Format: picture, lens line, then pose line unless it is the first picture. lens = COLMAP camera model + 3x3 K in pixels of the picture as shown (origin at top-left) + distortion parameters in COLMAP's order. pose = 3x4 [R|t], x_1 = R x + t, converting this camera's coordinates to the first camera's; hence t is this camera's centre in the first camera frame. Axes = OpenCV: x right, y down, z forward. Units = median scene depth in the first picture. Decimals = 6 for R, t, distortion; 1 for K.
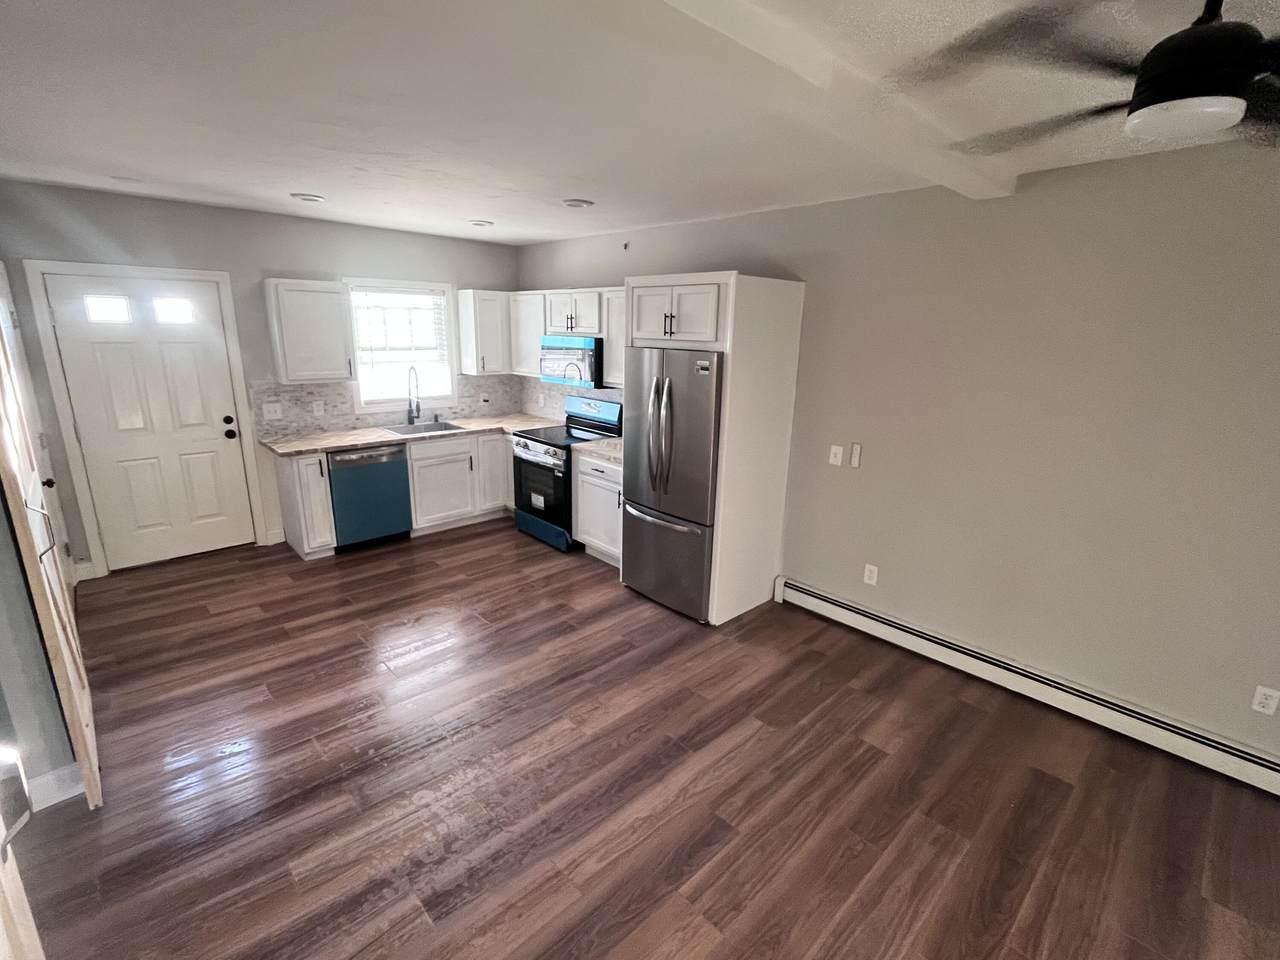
lens RADIAL K [[594.5, 0, 639.7], [0, 594.5, 476.2], [0, 0, 1]] dist [-0.002374, -0.000009]
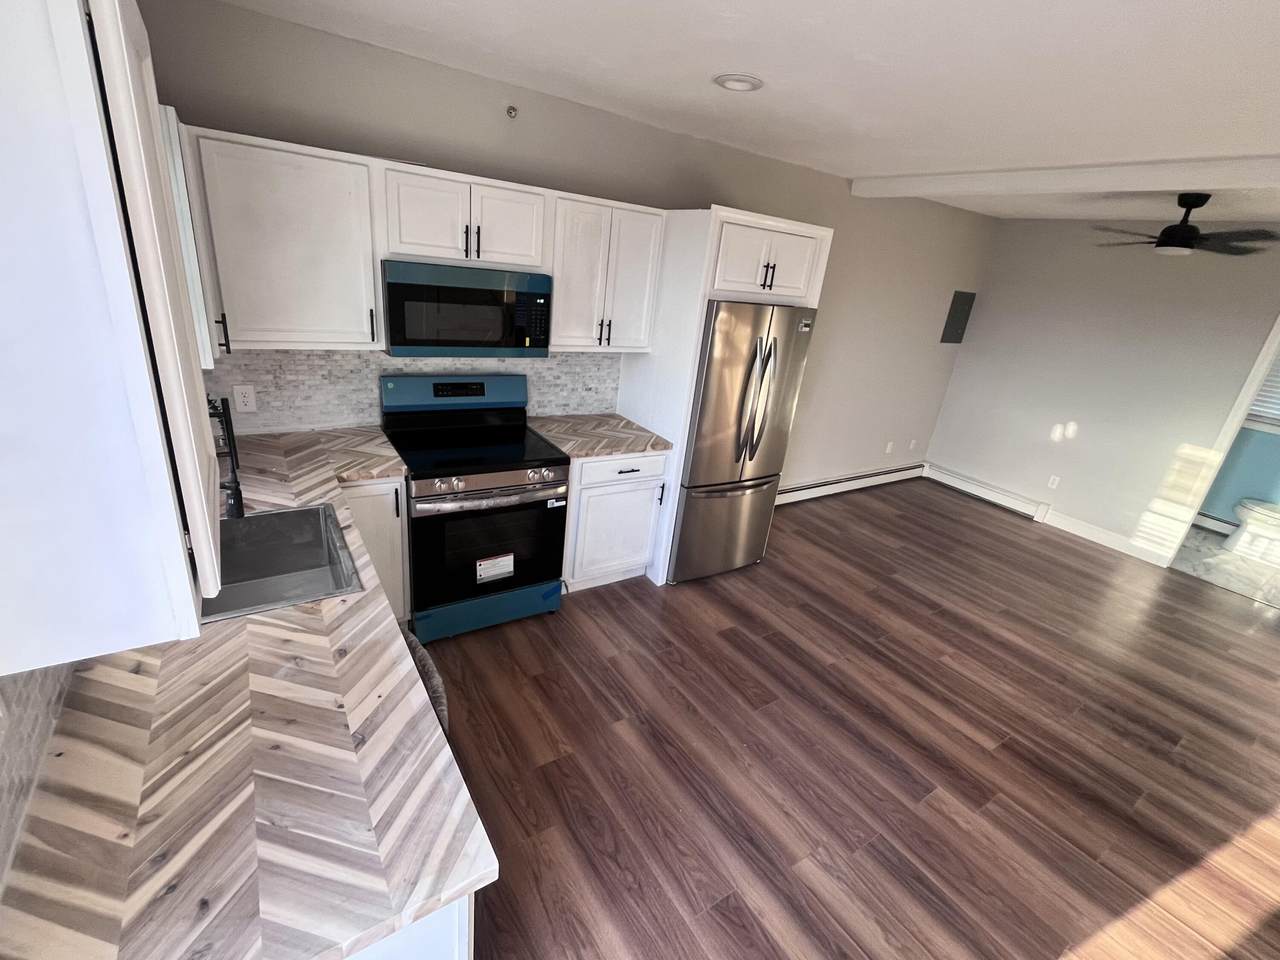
lens RADIAL K [[558.2, 0, 637.1], [0, 558.2, 478.2], [0, 0, 1]] dist [-0.004707, 0.000007]
pose [[0.176492, -0.354430, 0.918275, -0.953764], [0.144041, 0.932177, 0.332111, -0.310649], [-0.973706, 0.073654, 0.215574, 1.154703]]
